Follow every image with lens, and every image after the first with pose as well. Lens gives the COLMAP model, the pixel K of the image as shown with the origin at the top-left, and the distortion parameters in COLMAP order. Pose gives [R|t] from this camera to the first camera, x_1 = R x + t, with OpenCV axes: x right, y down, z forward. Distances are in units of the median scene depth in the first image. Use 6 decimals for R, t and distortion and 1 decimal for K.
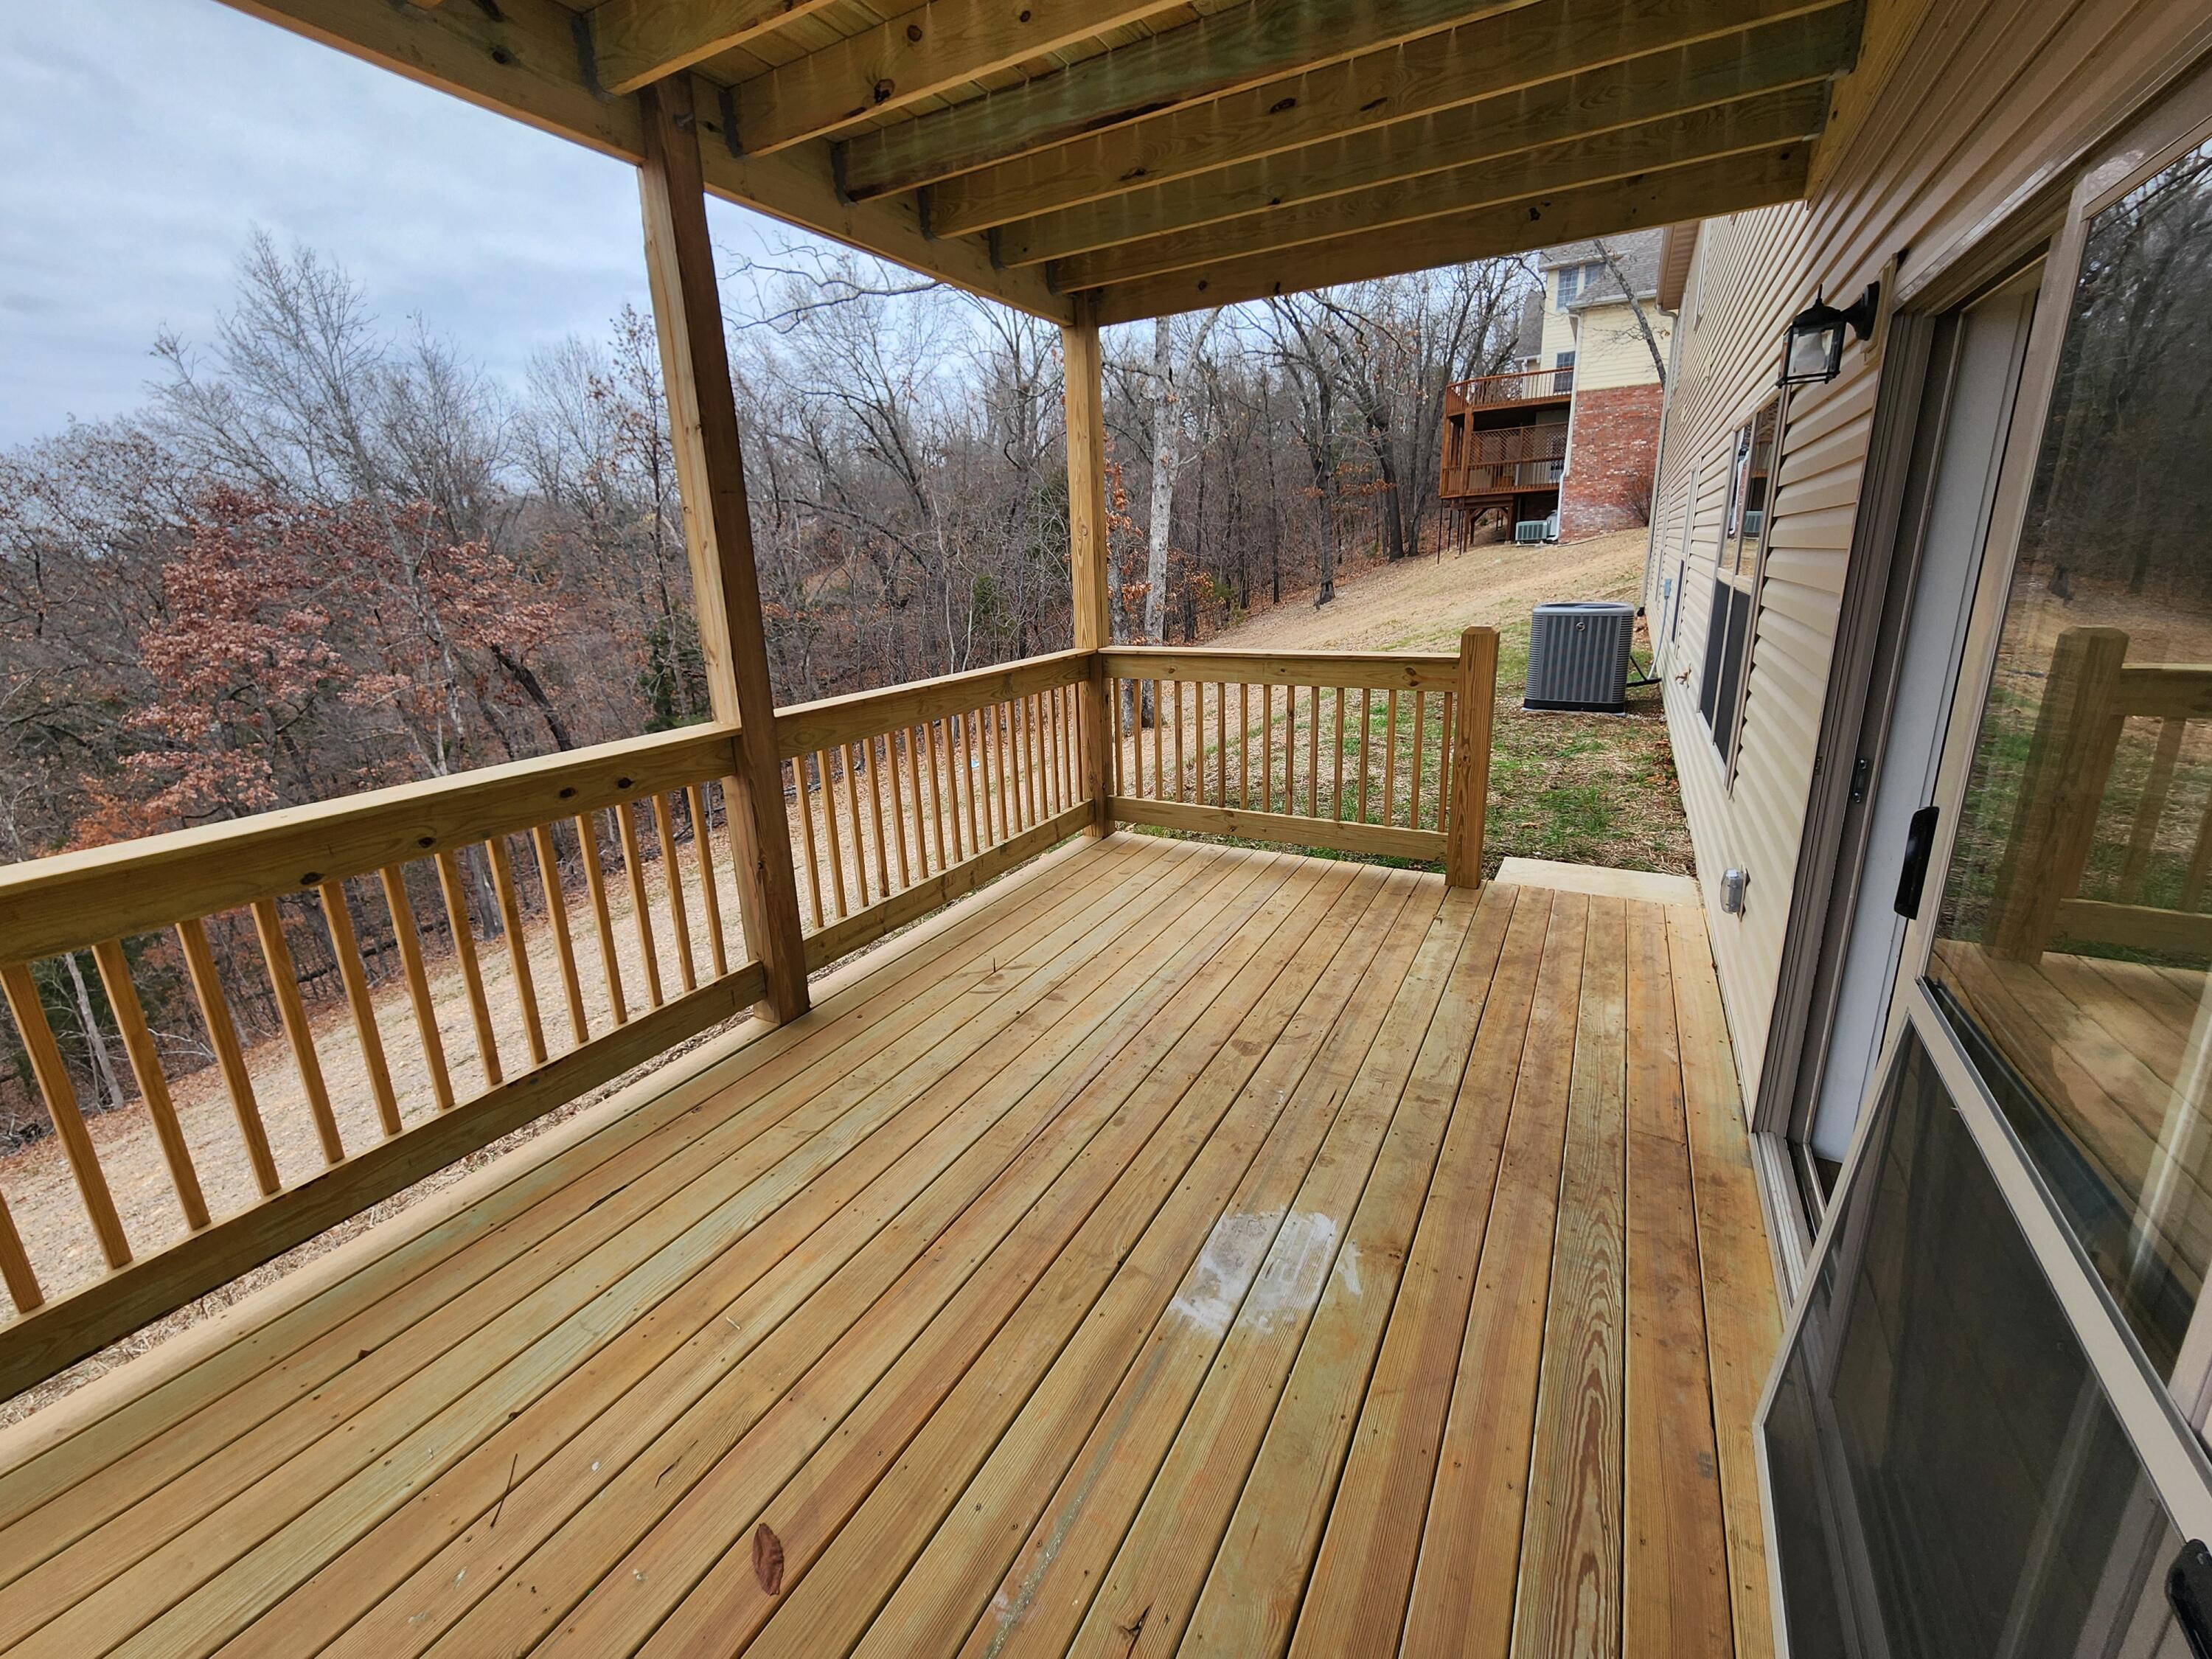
lens RADIAL K [[913.2, 0, 1092.1], [0, 913.2, 794.2], [0, 0, 1]] dist [0.000138, -0.000048]
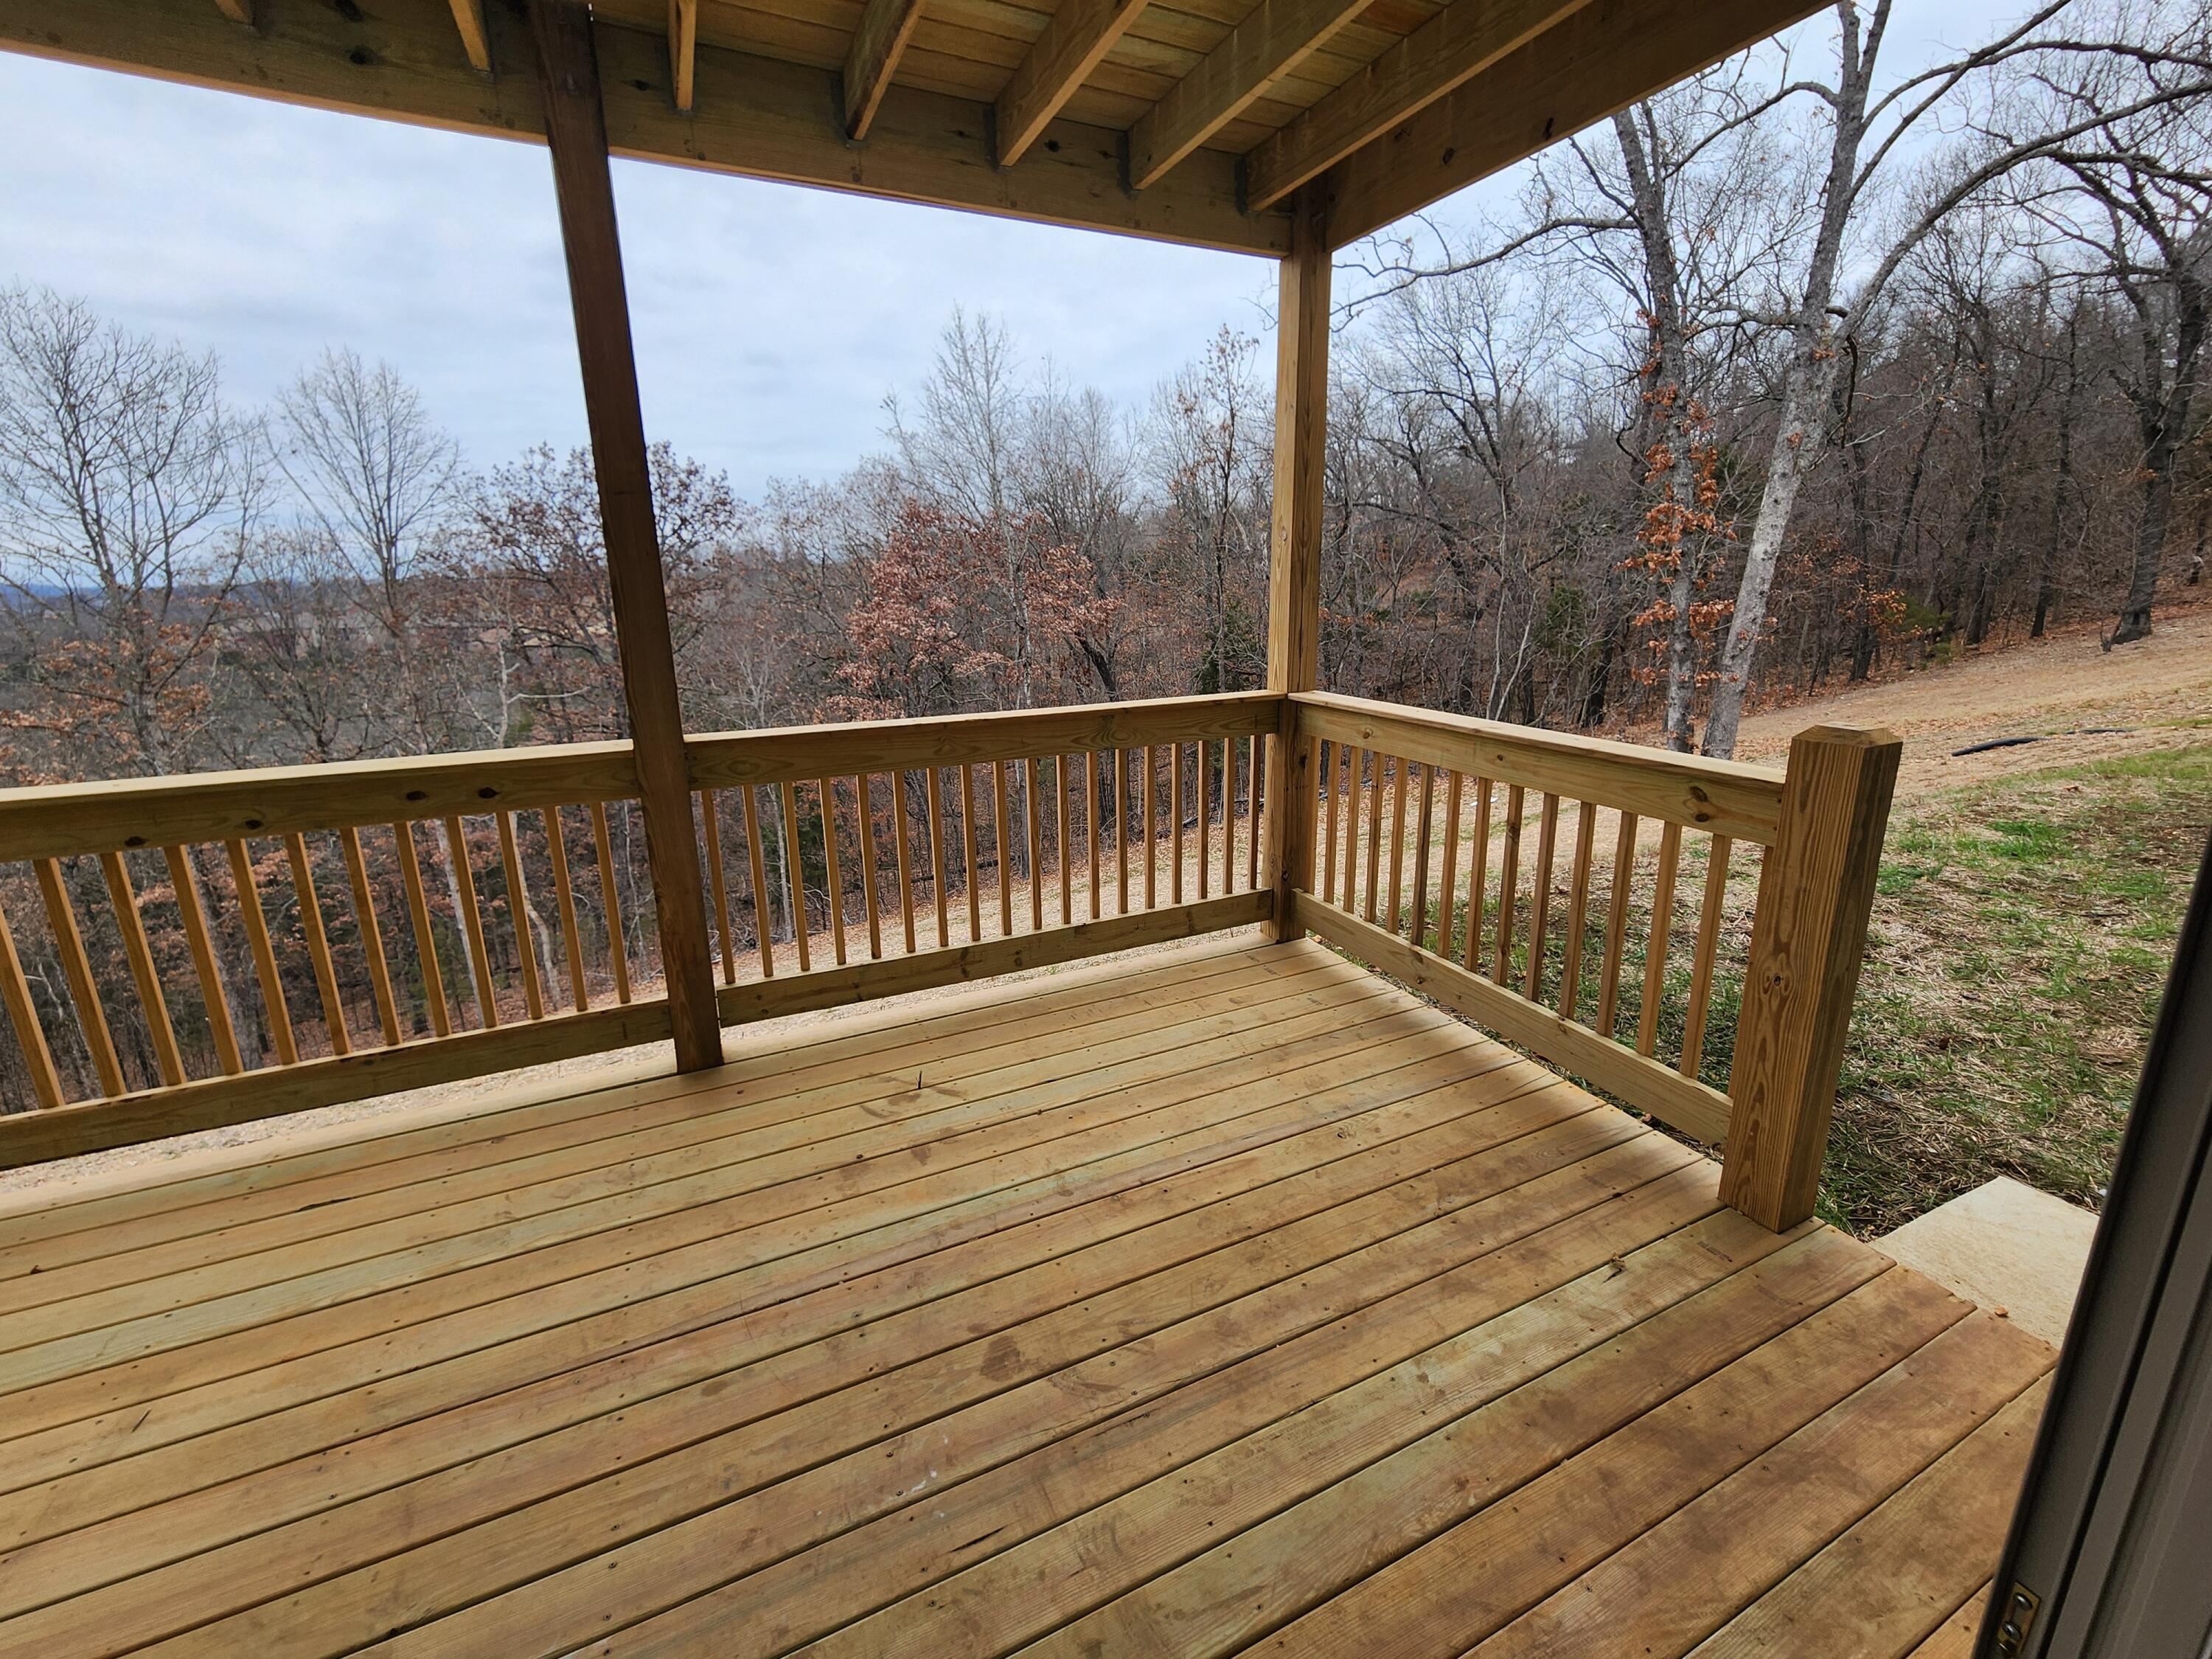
lens RADIAL K [[913.2, 0, 1092.6], [0, 913.2, 798.6], [0, 0, 1]] dist [0.000138, -0.000048]
pose [[0.811303, 0.160119, -0.562272, 0.082732], [-0.159911, 0.985864, 0.050010, -0.023196], [0.562331, 0.049341, 0.825439, 0.081011]]
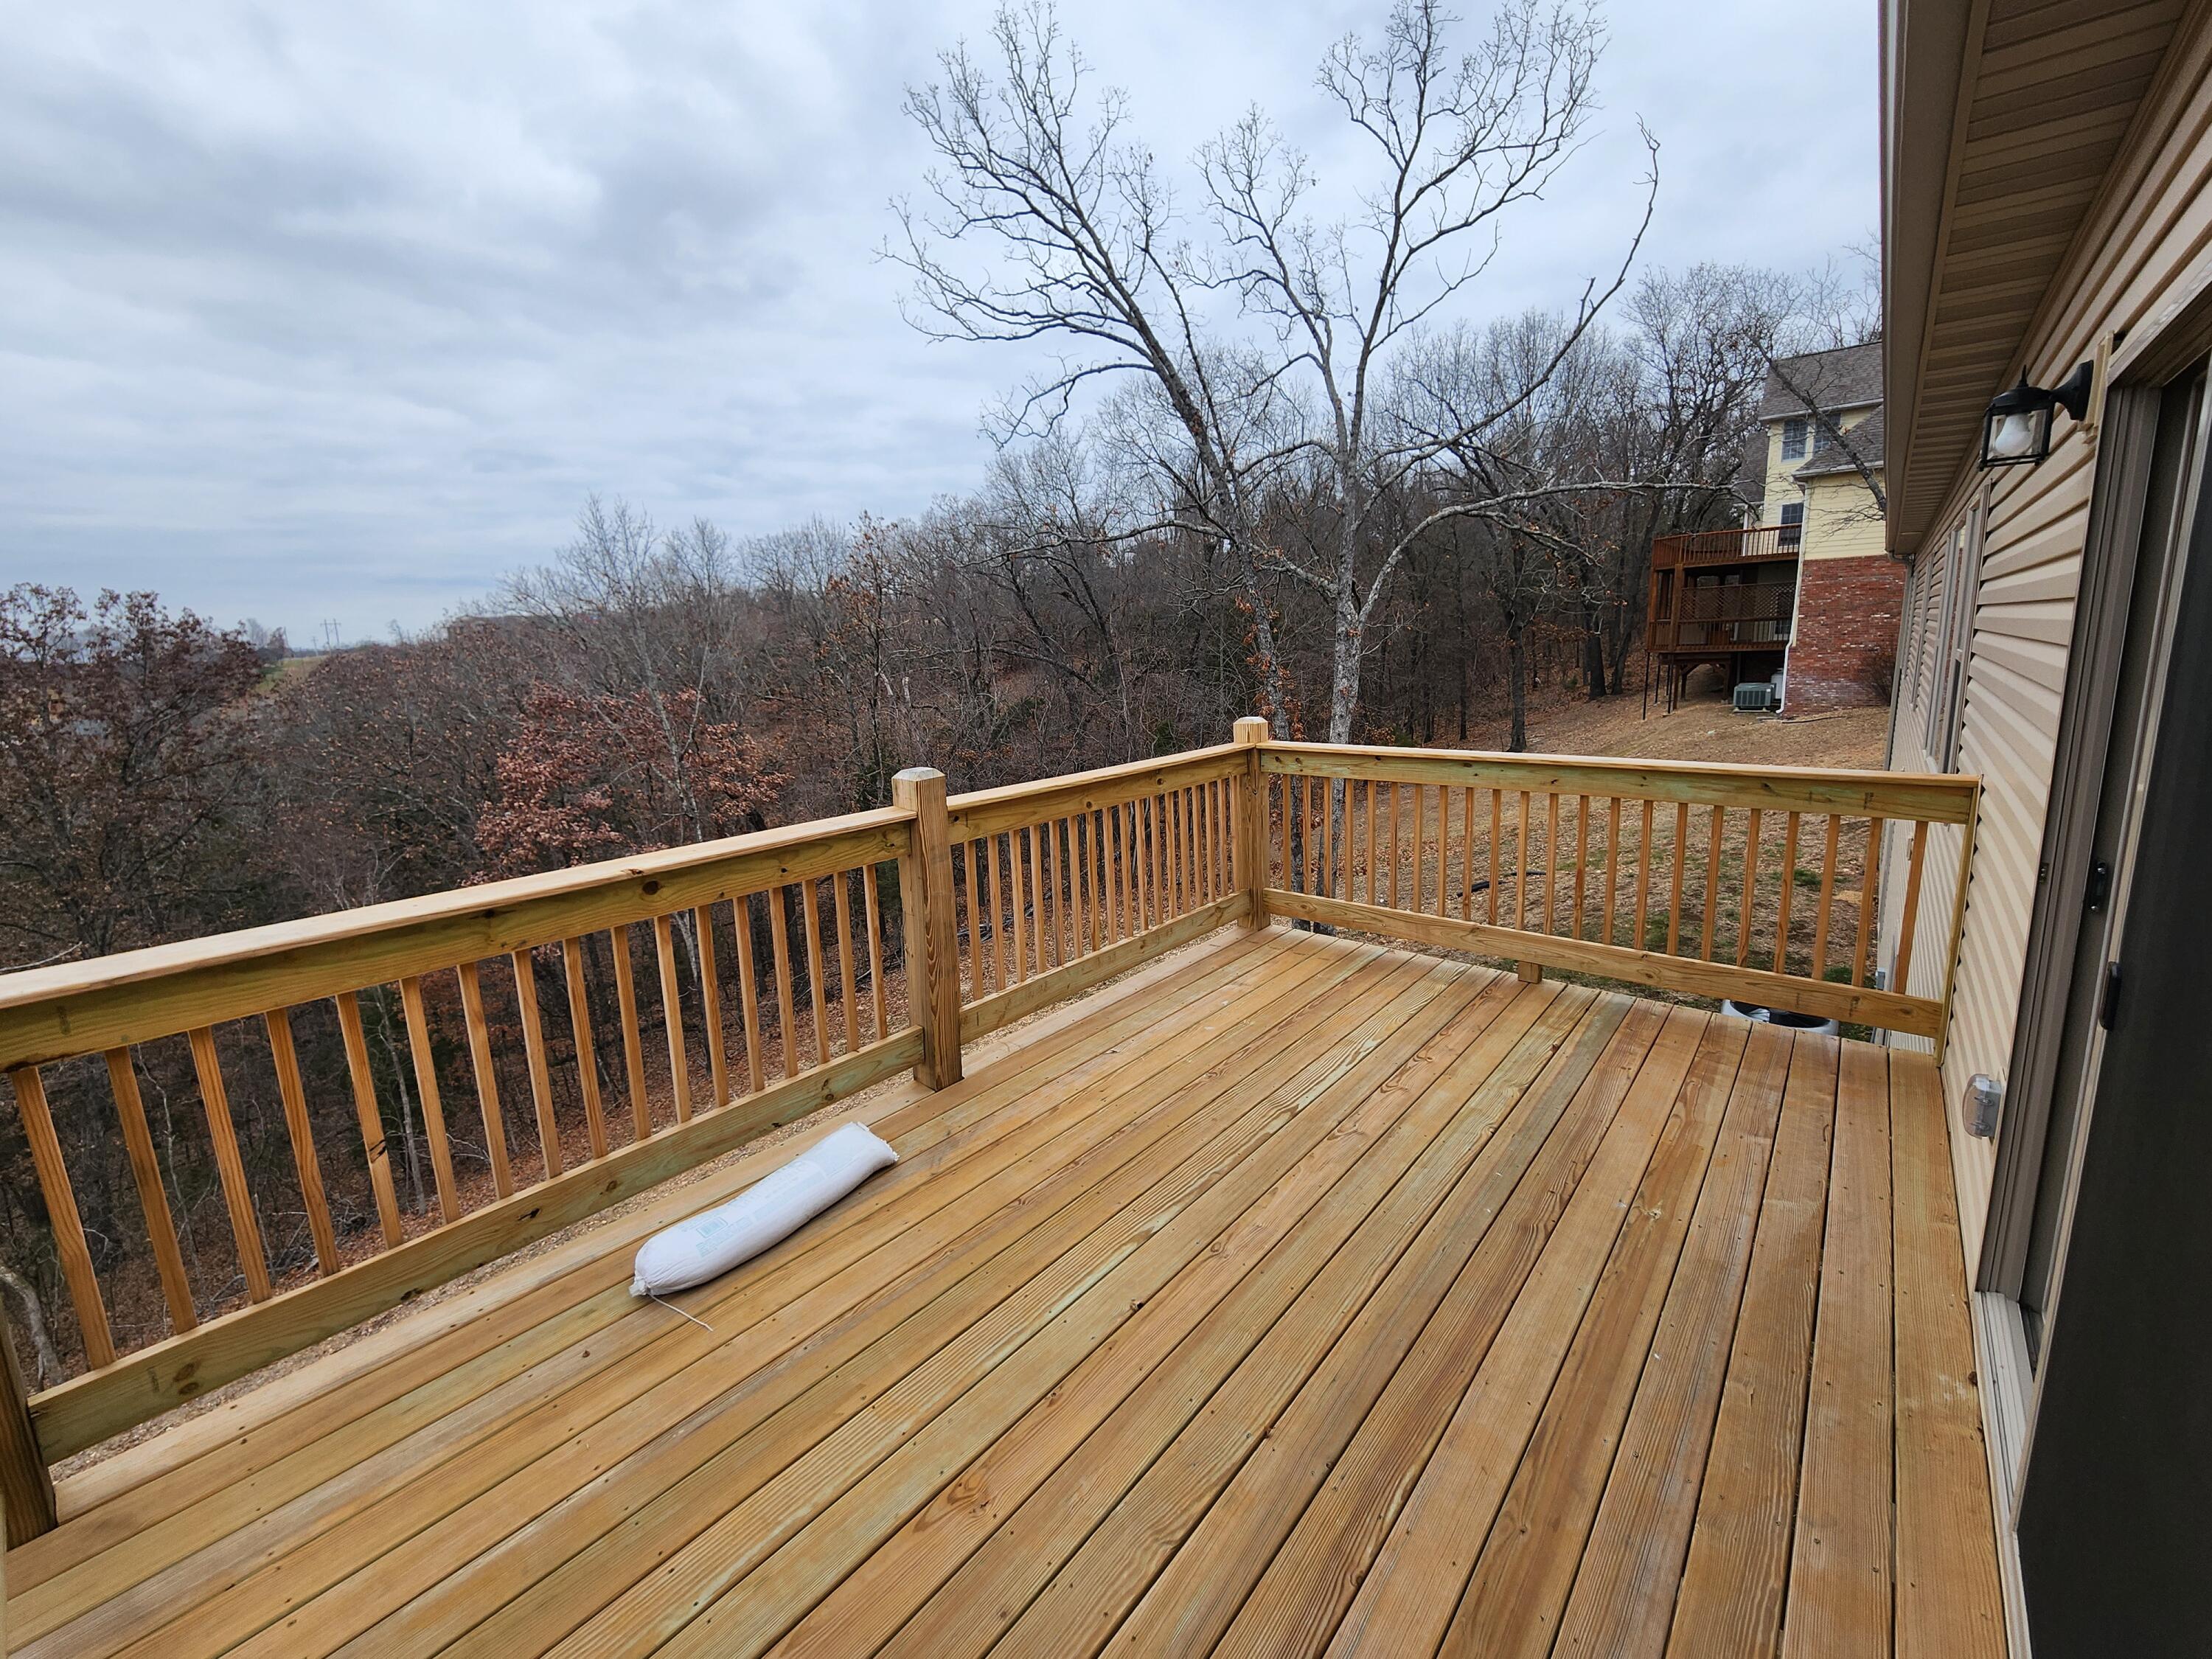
lens RADIAL K [[913.2, 0, 1092.3], [0, 913.2, 791.8], [0, 0, 1]] dist [0.000138, -0.000048]
pose [[0.981512, 0.036848, -0.187819, -0.001885], [-0.051341, 0.996018, -0.072890, -0.165872], [0.184385, 0.081185, 0.979495, -0.054428]]
